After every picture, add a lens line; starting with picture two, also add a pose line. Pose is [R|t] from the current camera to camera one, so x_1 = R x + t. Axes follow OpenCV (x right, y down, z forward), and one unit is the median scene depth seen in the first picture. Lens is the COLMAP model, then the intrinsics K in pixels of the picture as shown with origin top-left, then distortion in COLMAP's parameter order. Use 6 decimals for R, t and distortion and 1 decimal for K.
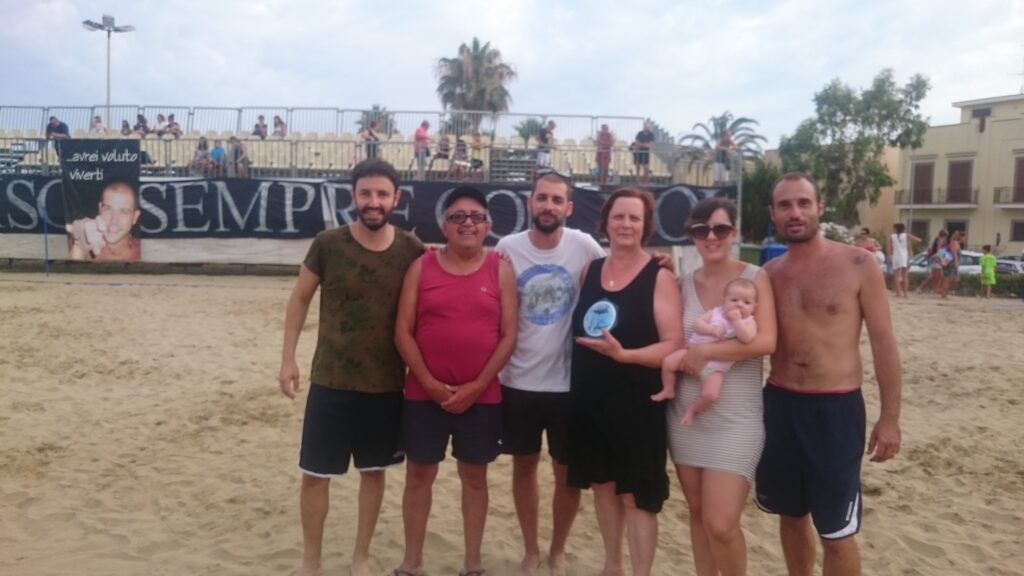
lens RADIAL K [[759.7, 0, 513.4], [0, 759.7, 284.9], [0, 0, 1]] dist [-0.041313, -0.014227]
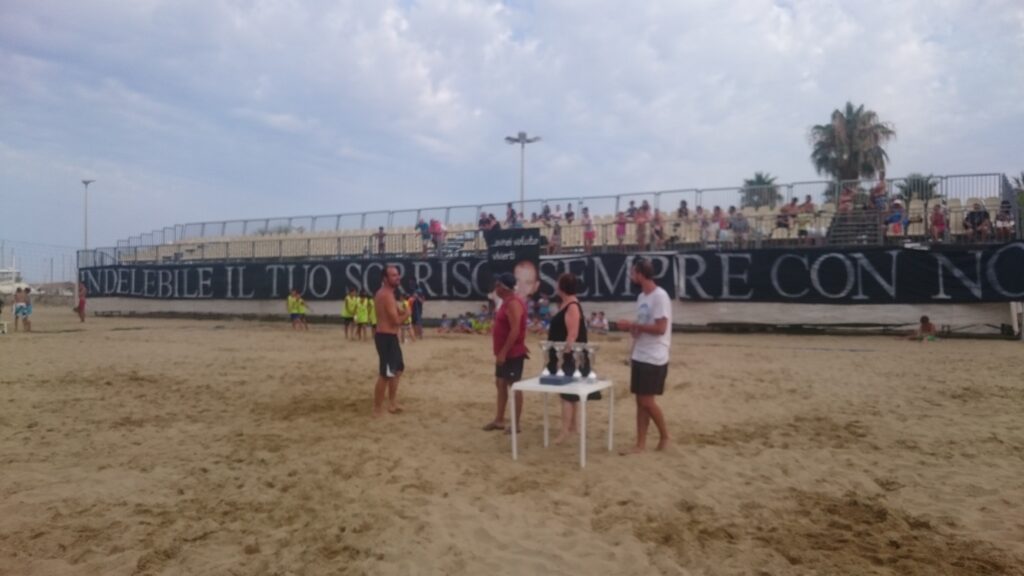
lens RADIAL K [[759.7, 0, 517.6], [0, 759.7, 290.2], [0, 0, 1]] dist [-0.041313, -0.014227]
pose [[0.868264, -0.023860, -0.495529, 0.107642], [-0.015202, 0.997094, -0.074648, 0.013771], [0.495870, 0.072348, 0.865378, -0.141519]]
